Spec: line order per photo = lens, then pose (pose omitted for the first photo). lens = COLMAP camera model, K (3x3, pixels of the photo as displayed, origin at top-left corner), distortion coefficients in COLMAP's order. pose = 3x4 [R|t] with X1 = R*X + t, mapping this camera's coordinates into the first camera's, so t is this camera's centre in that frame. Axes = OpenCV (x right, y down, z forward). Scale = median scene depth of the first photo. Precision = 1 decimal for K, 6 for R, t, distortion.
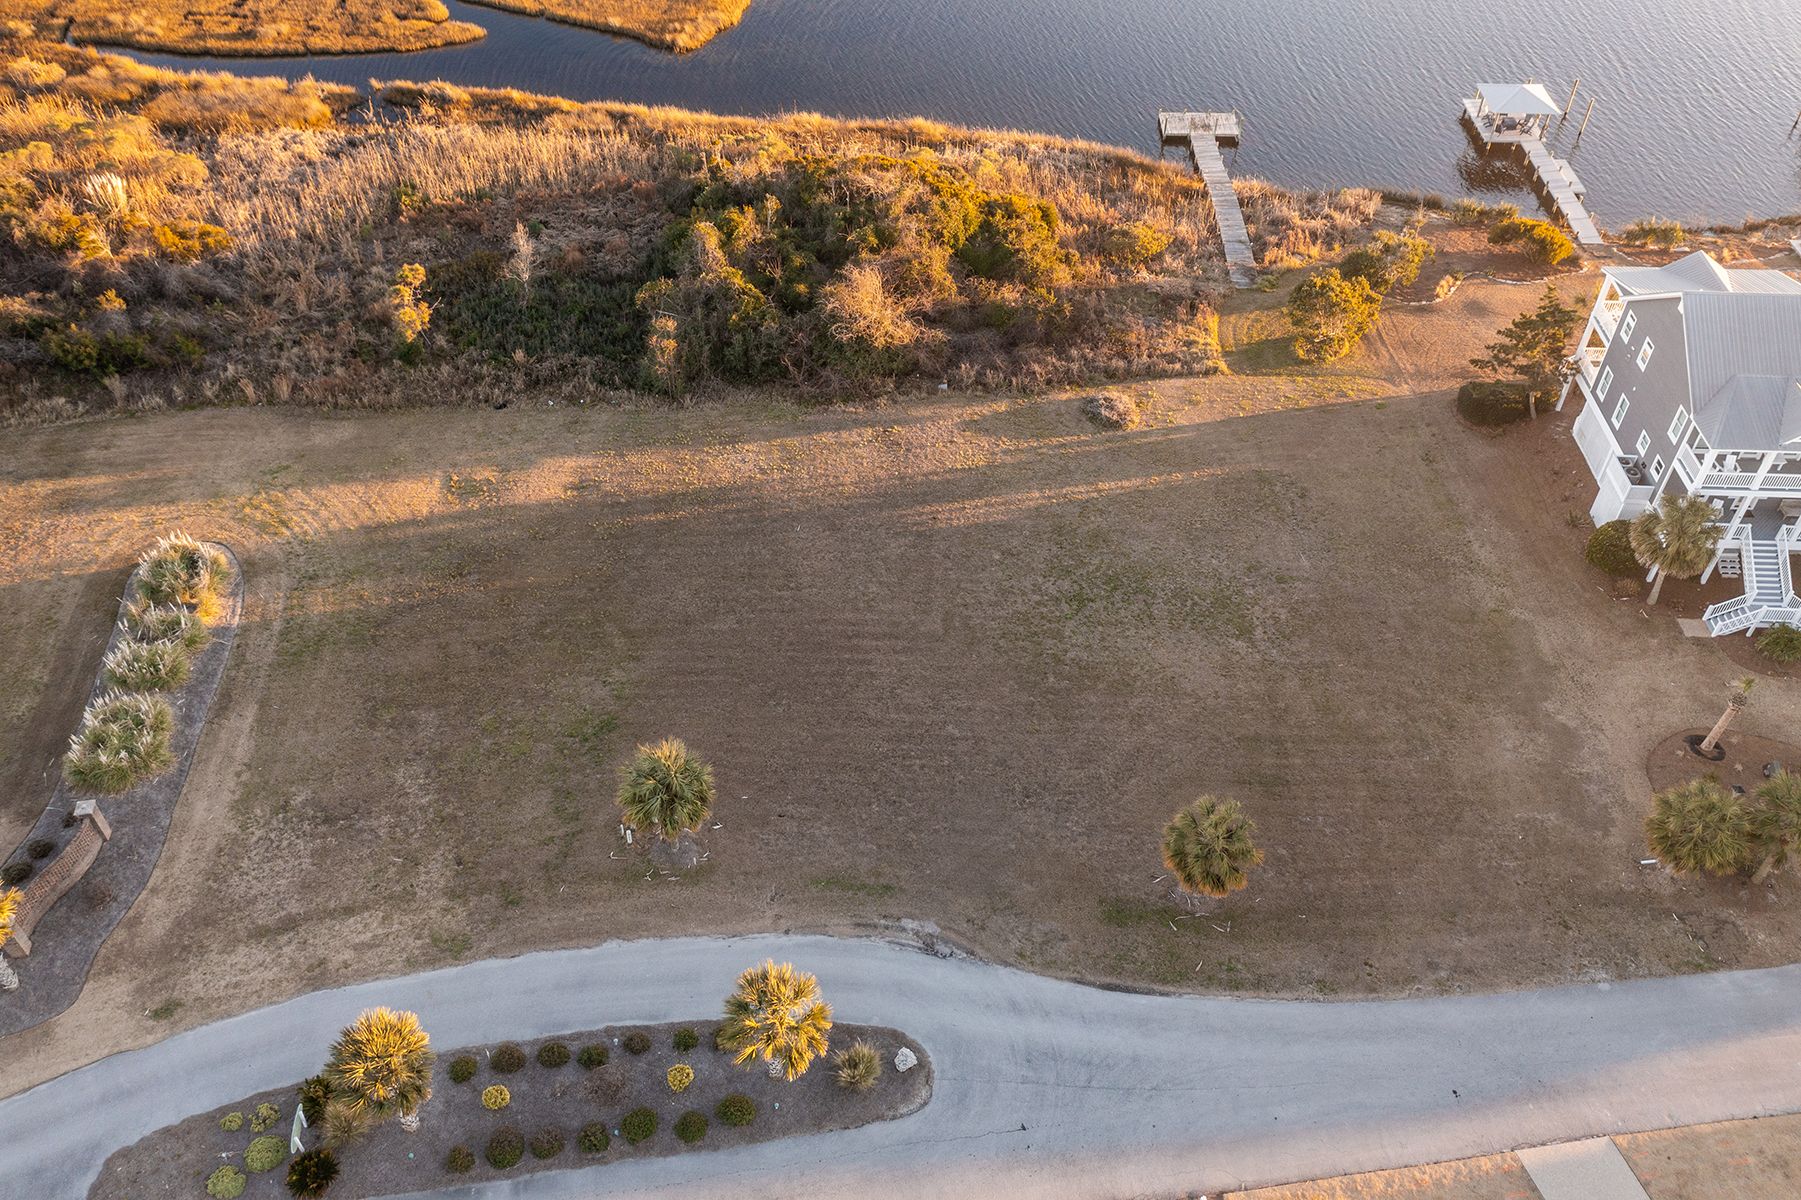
lens RADIAL K [[1427.7, 0, 894.0], [0, 1427.7, 577.4], [0, 0, 1]] dist [-0.000716, 0.006254]
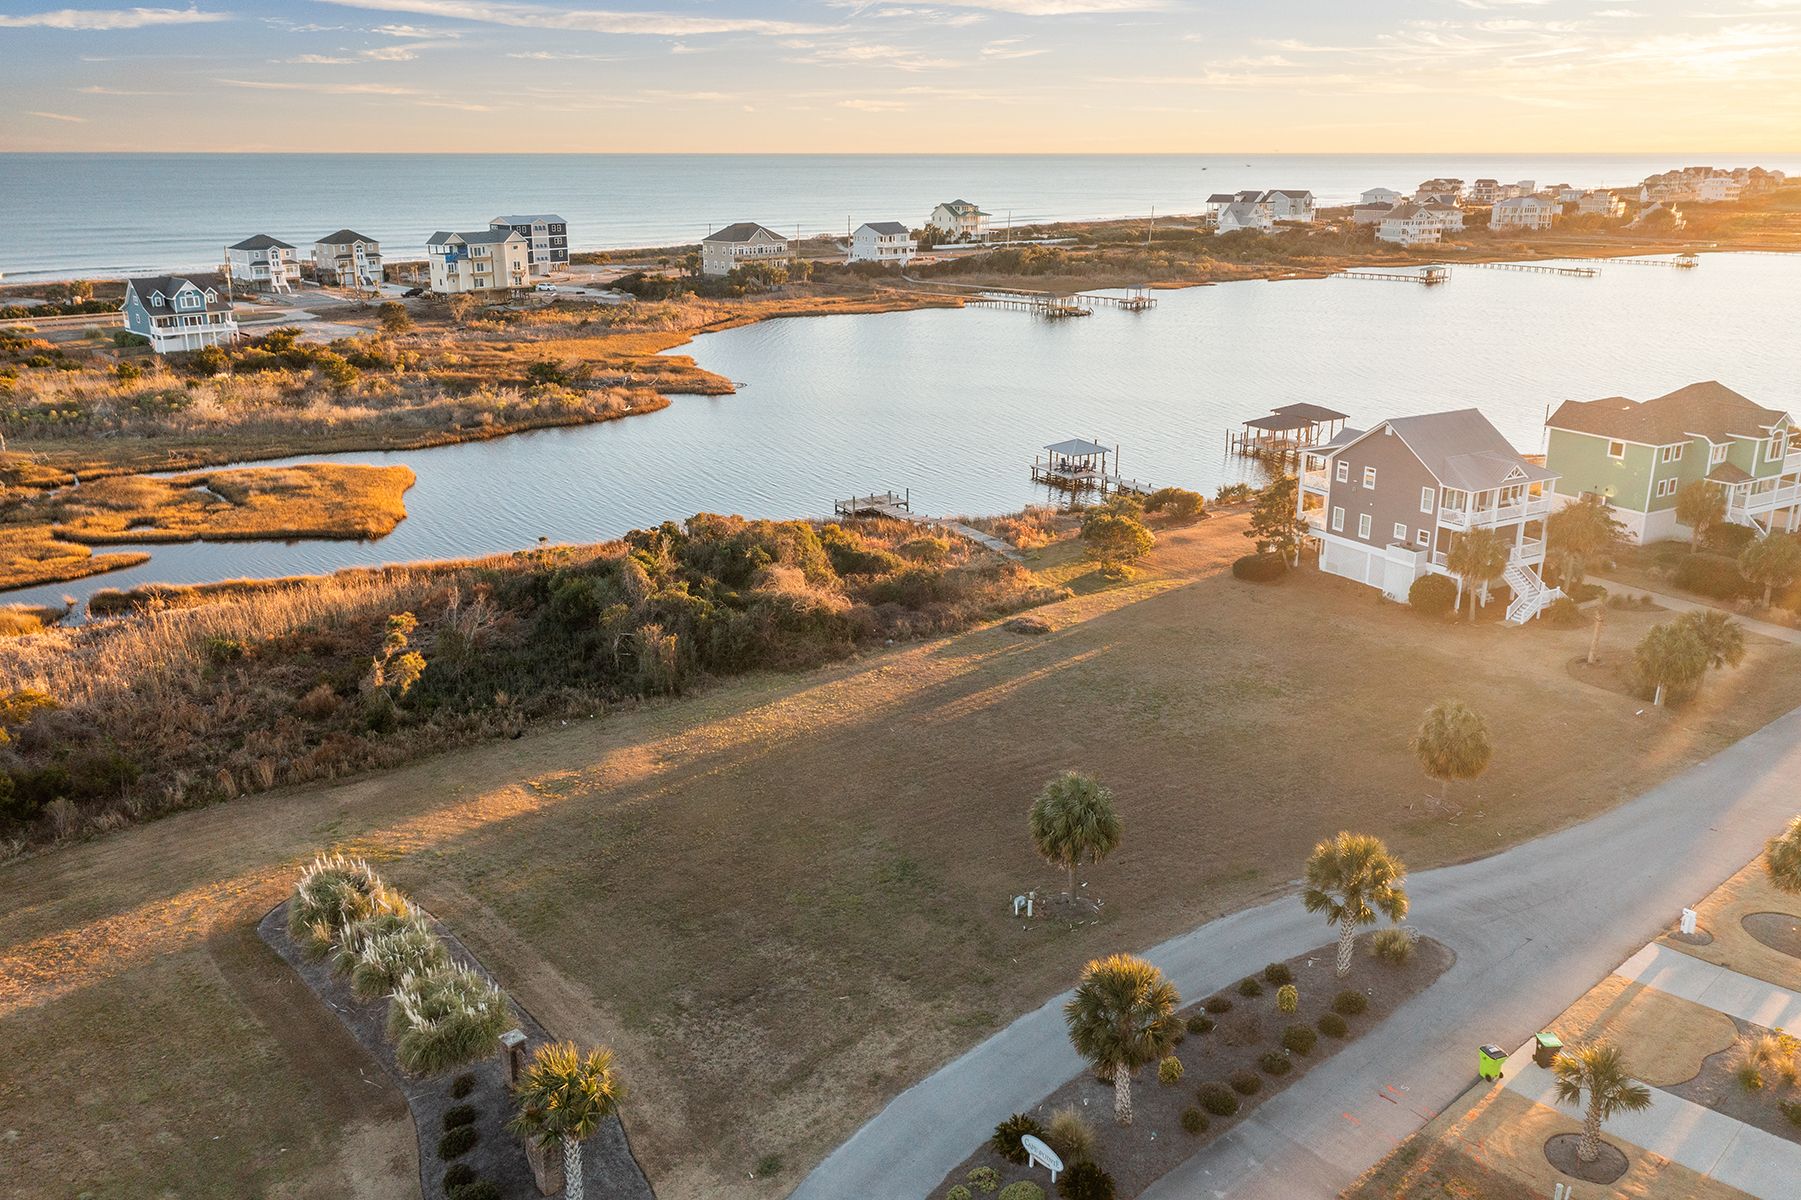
lens RADIAL K [[1427.7, 0, 894.0], [0, 1427.7, 577.4], [0, 0, 1]] dist [-0.000716, 0.006254]
pose [[0.843696, -0.160646, 0.512221, -0.595587], [0.371561, 0.863432, -0.341215, 0.231174], [-0.387452, 0.478203, 0.788164, 0.113630]]
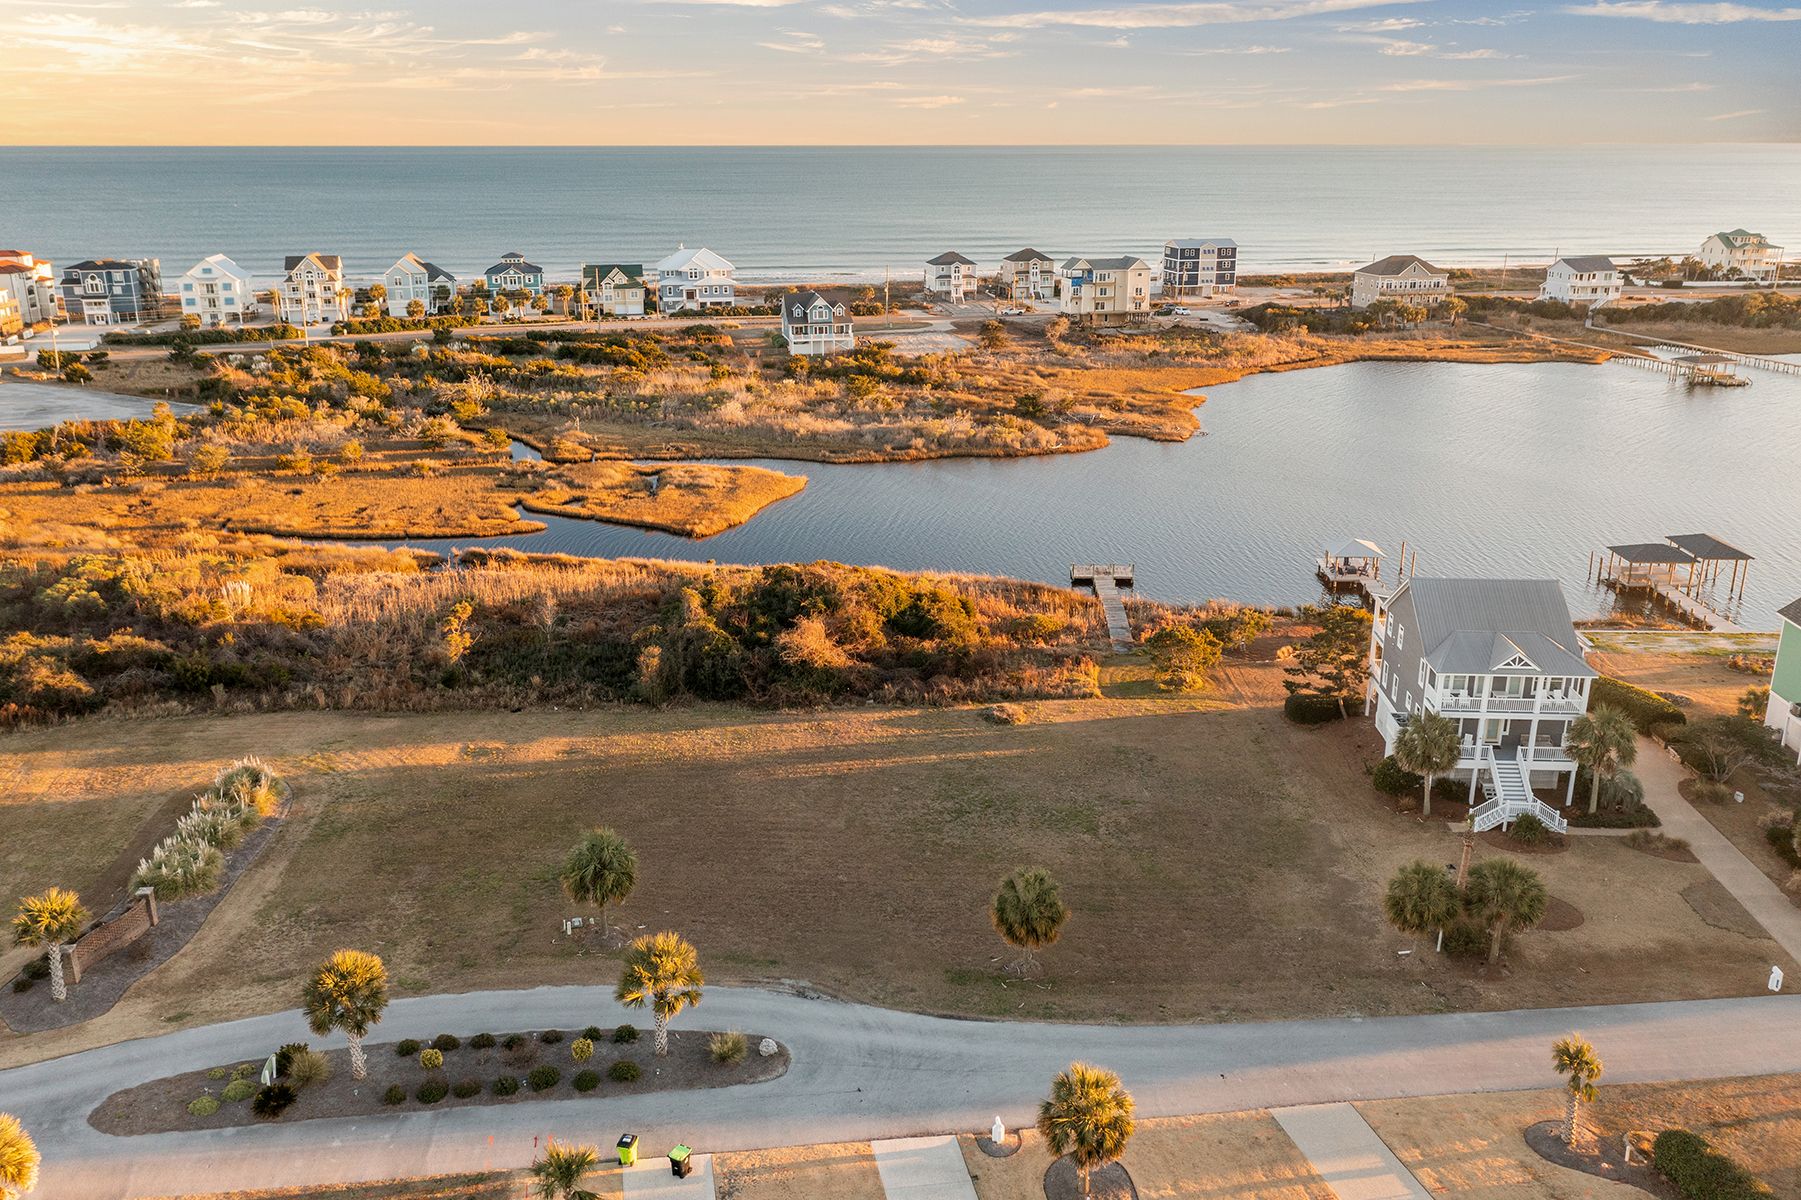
lens RADIAL K [[1427.7, 0, 894.0], [0, 1427.7, 577.4], [0, 0, 1]] dist [-0.000716, 0.006254]
pose [[0.999444, -0.001083, -0.033322, 0.110405], [-0.013758, 0.897001, -0.441813, 0.363461], [0.030369, 0.442026, 0.896488, -0.187757]]
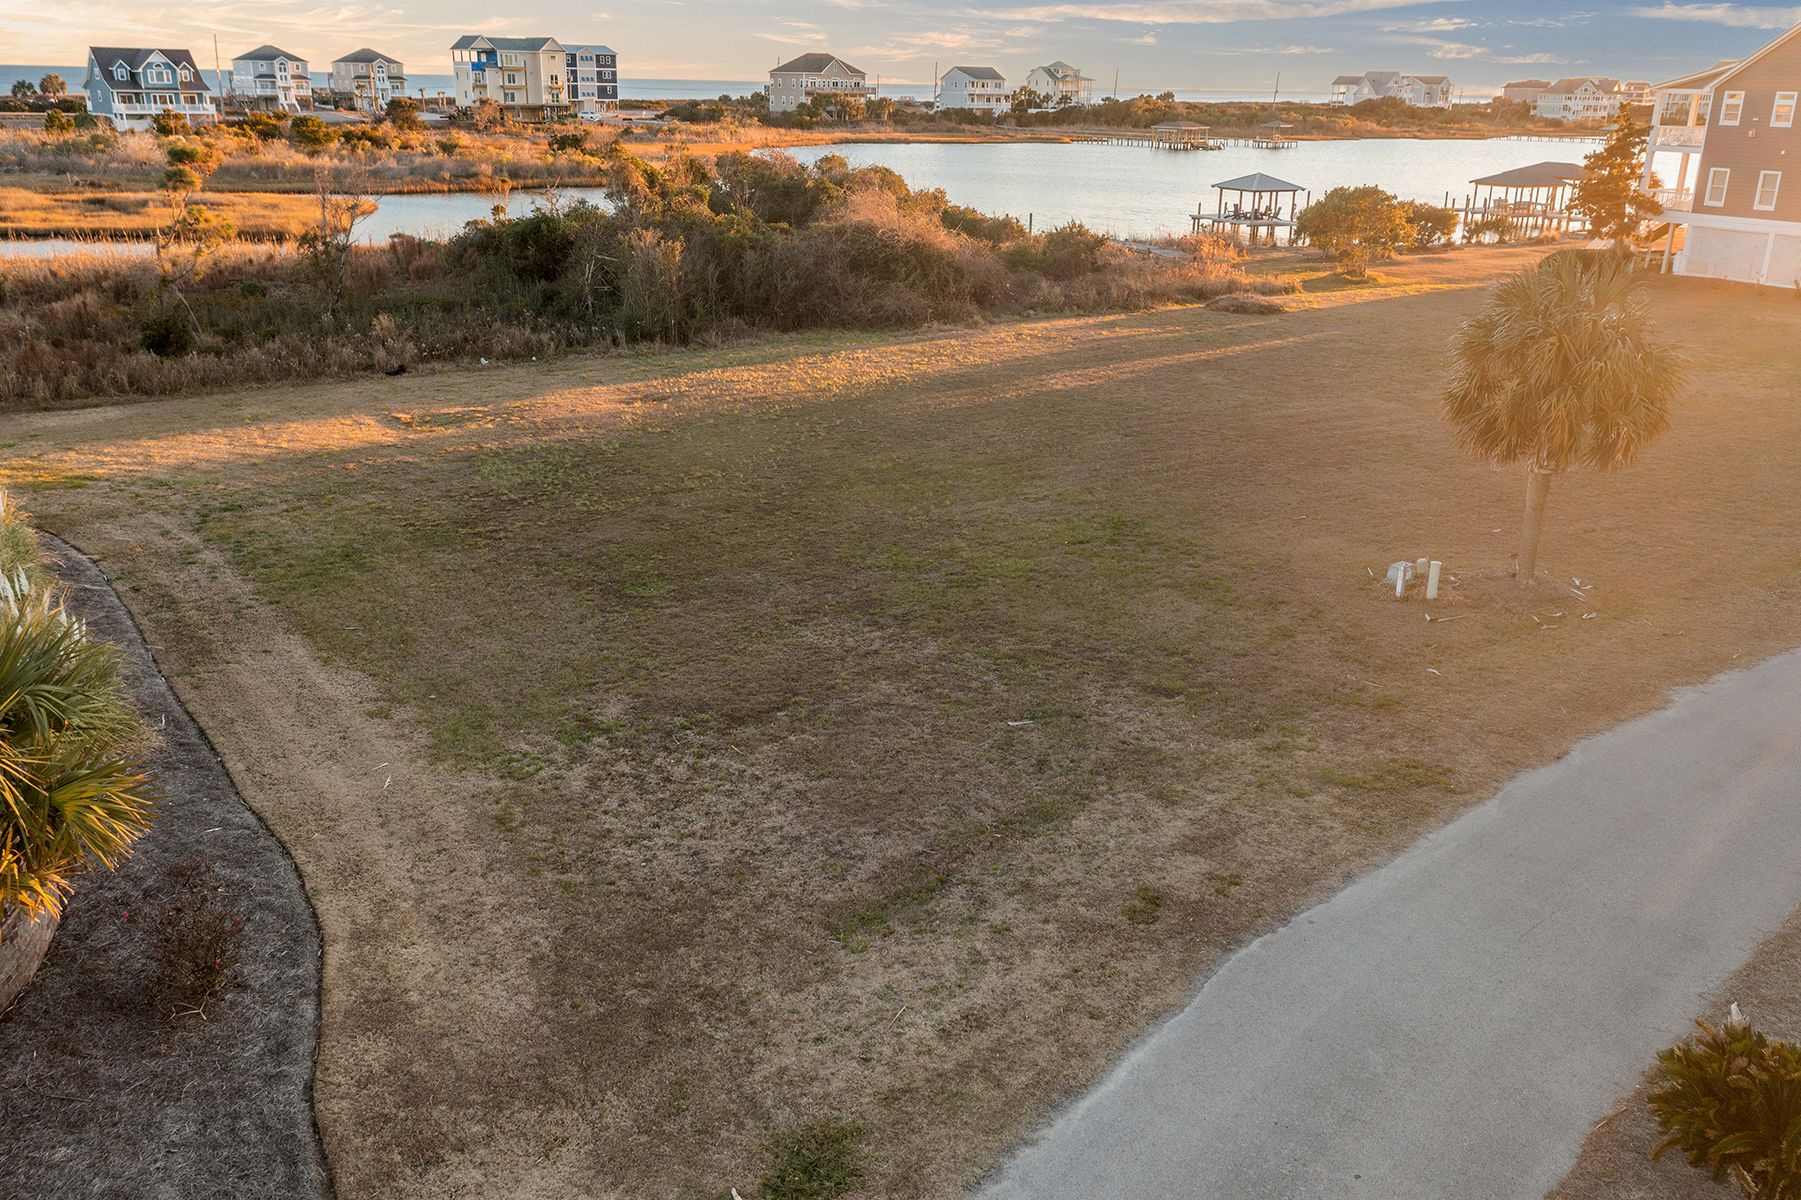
lens RADIAL K [[1458.7, 0, 900.5], [0, 1458.7, 600.0], [0, 0, 1]] dist [-0.001513, -0.002979]
pose [[0.868436, -0.155658, 0.470733, -0.428910], [0.328558, 0.891715, -0.311278, 0.217938], [-0.371307, 0.424988, 0.825540, 0.563446]]
